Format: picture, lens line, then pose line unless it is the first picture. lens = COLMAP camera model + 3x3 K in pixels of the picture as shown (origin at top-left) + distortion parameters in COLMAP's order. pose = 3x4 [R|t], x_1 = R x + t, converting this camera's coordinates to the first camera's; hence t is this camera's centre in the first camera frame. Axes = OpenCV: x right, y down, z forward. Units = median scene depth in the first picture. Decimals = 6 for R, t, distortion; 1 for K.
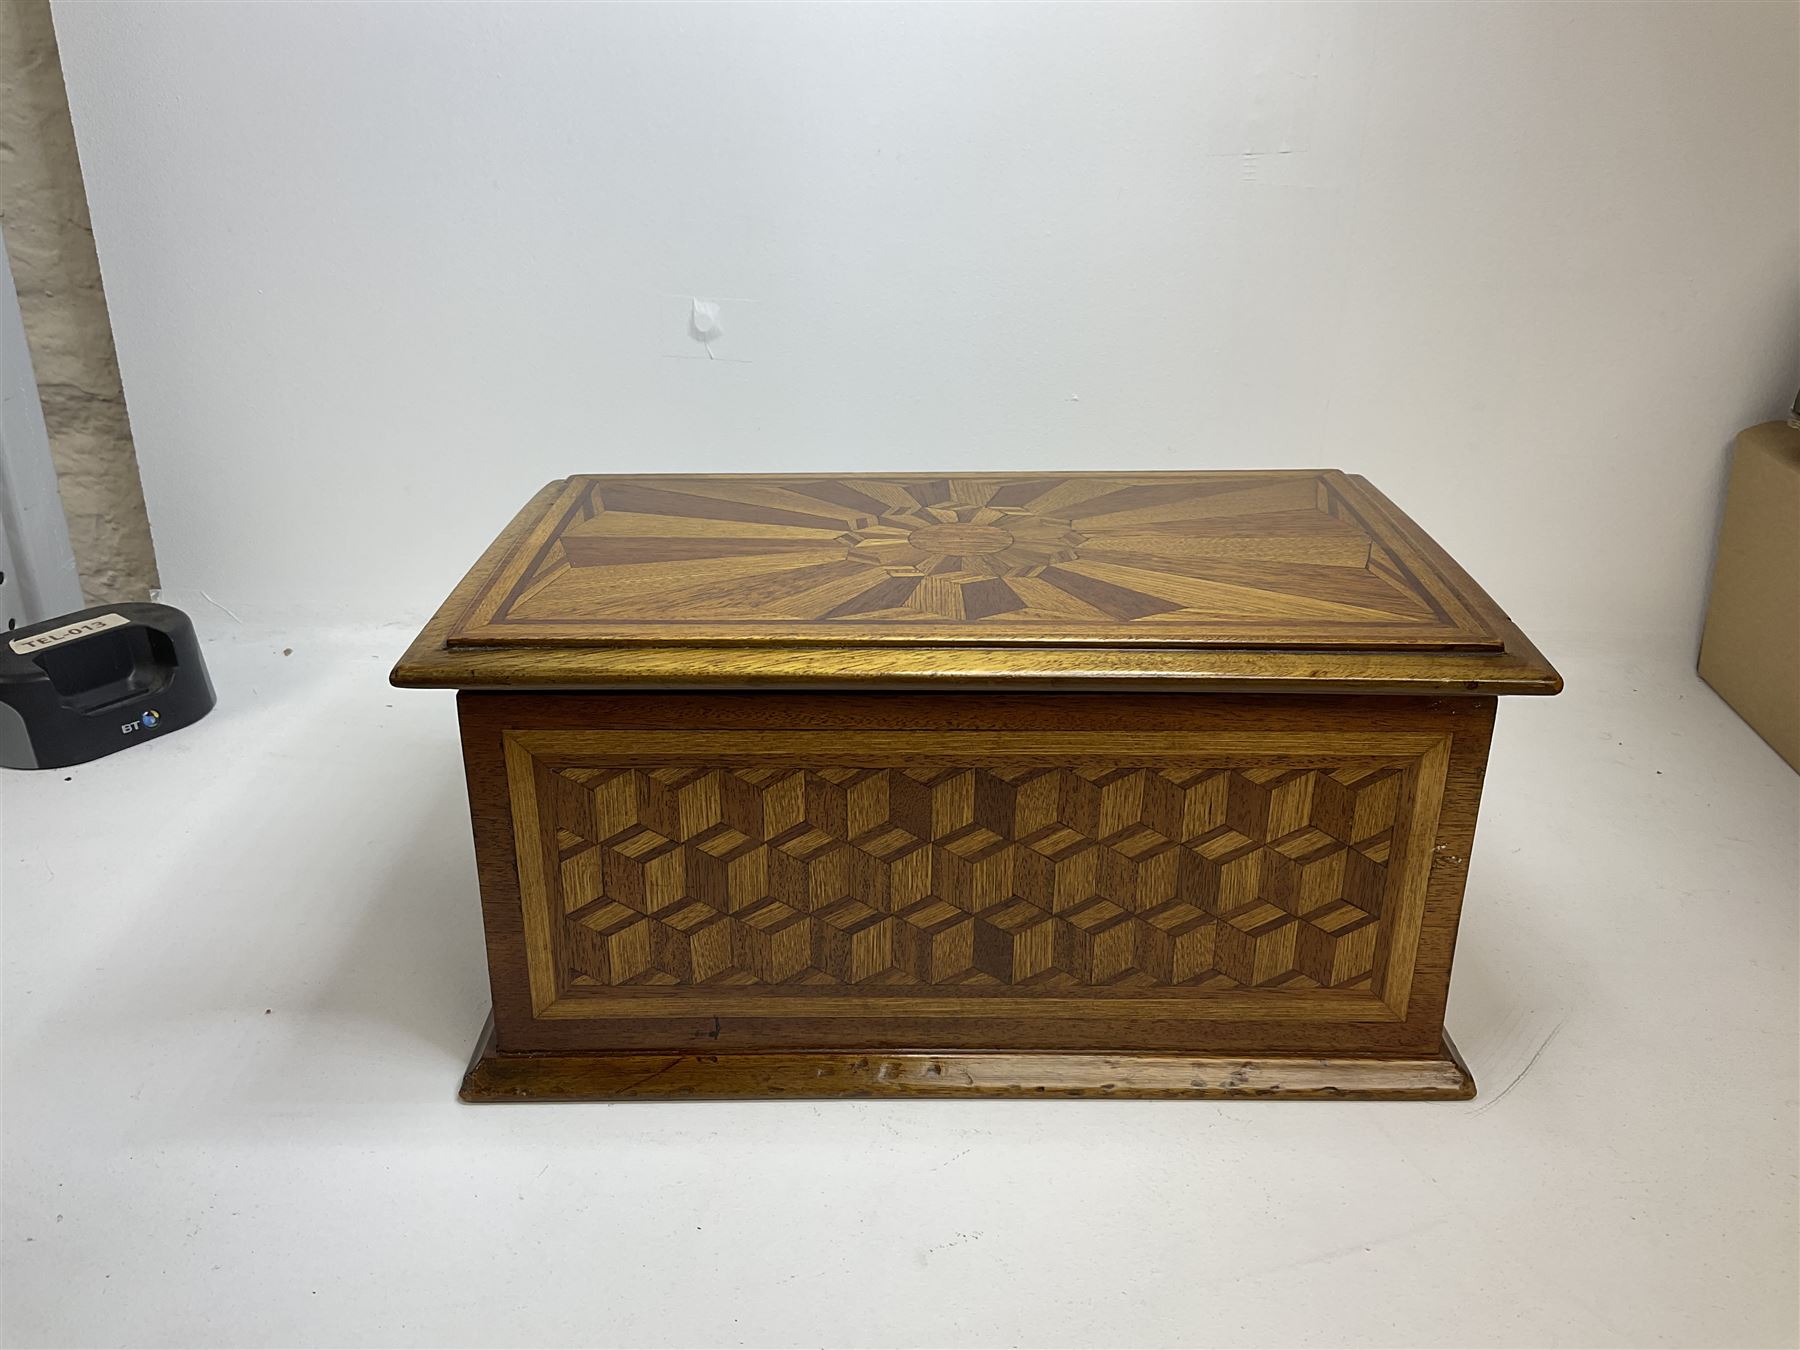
lens RADIAL K [[1493.3, 0, 900.0], [0, 1493.3, 675.0], [0, 0, 1]] dist [0.118602, -0.200810]
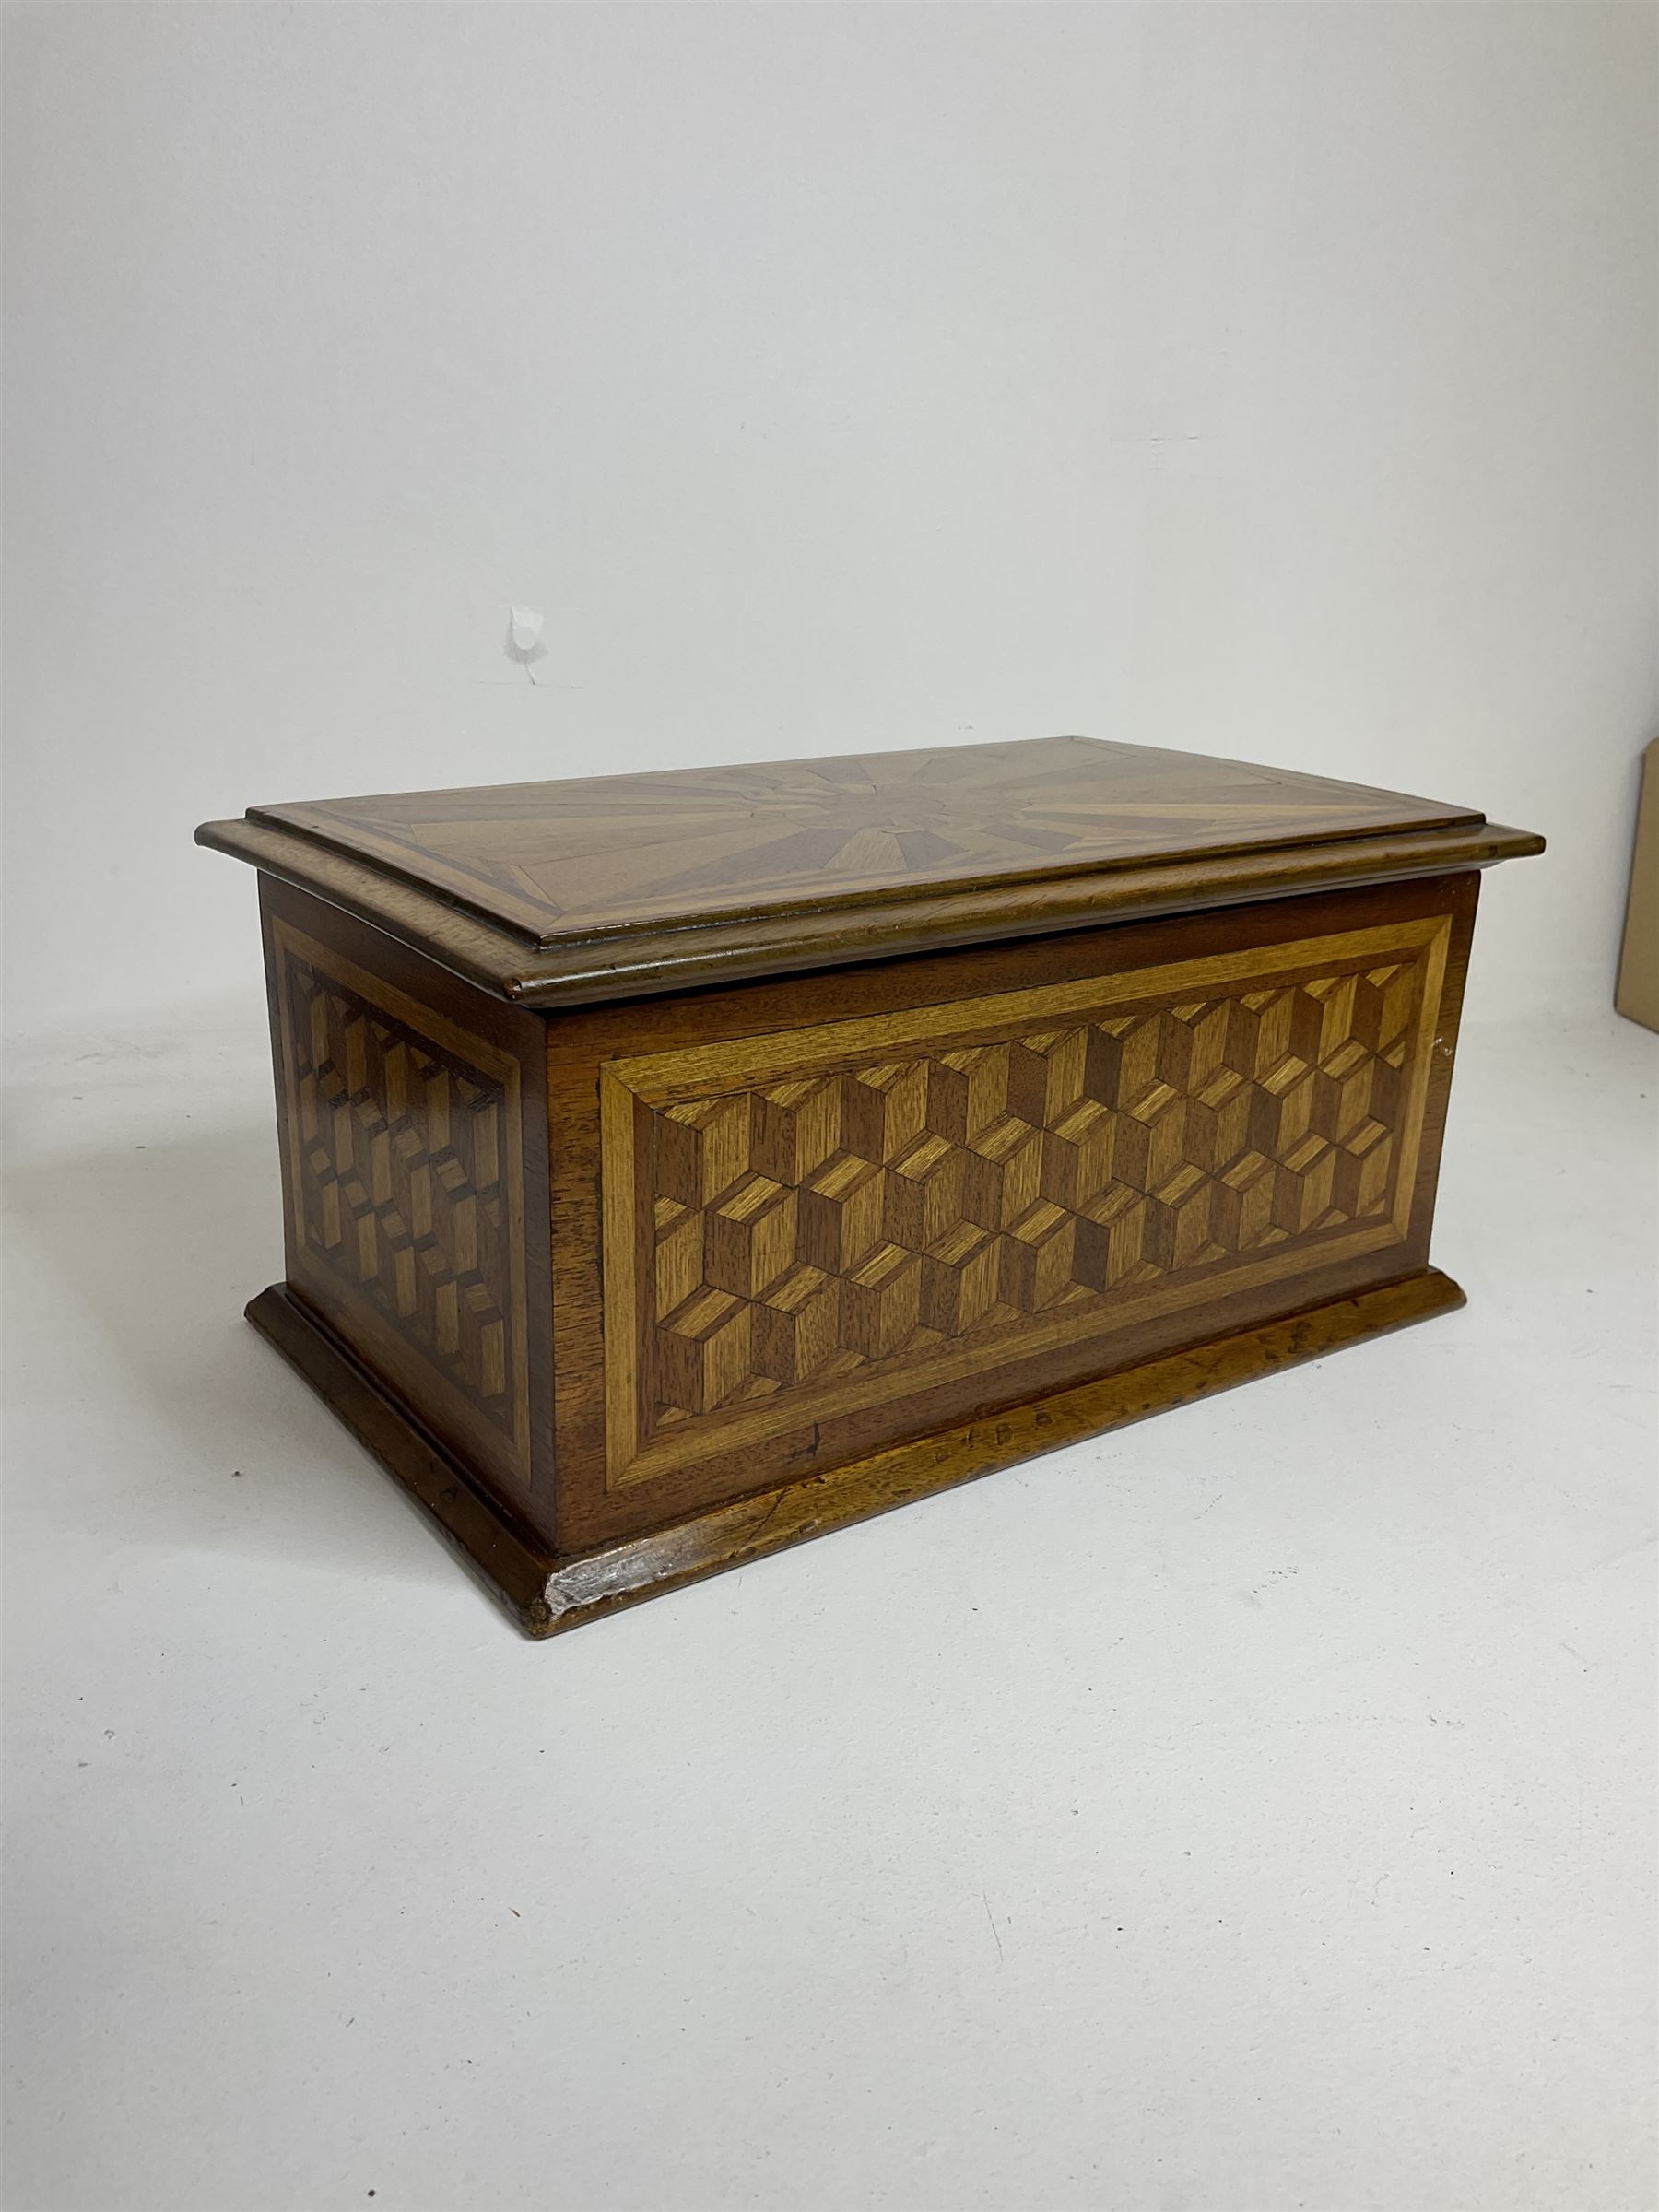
lens RADIAL K [[1835.2, 0, 820.7], [0, 1835.2, 1115.4], [0, 0, 1]] dist [0.118602, -0.200810]
pose [[0.823508, -0.172933, 0.540305, -0.624369], [0.208183, 0.978081, -0.004252, 0.082354], [-0.527726, 0.115984, 0.841459, 0.203748]]
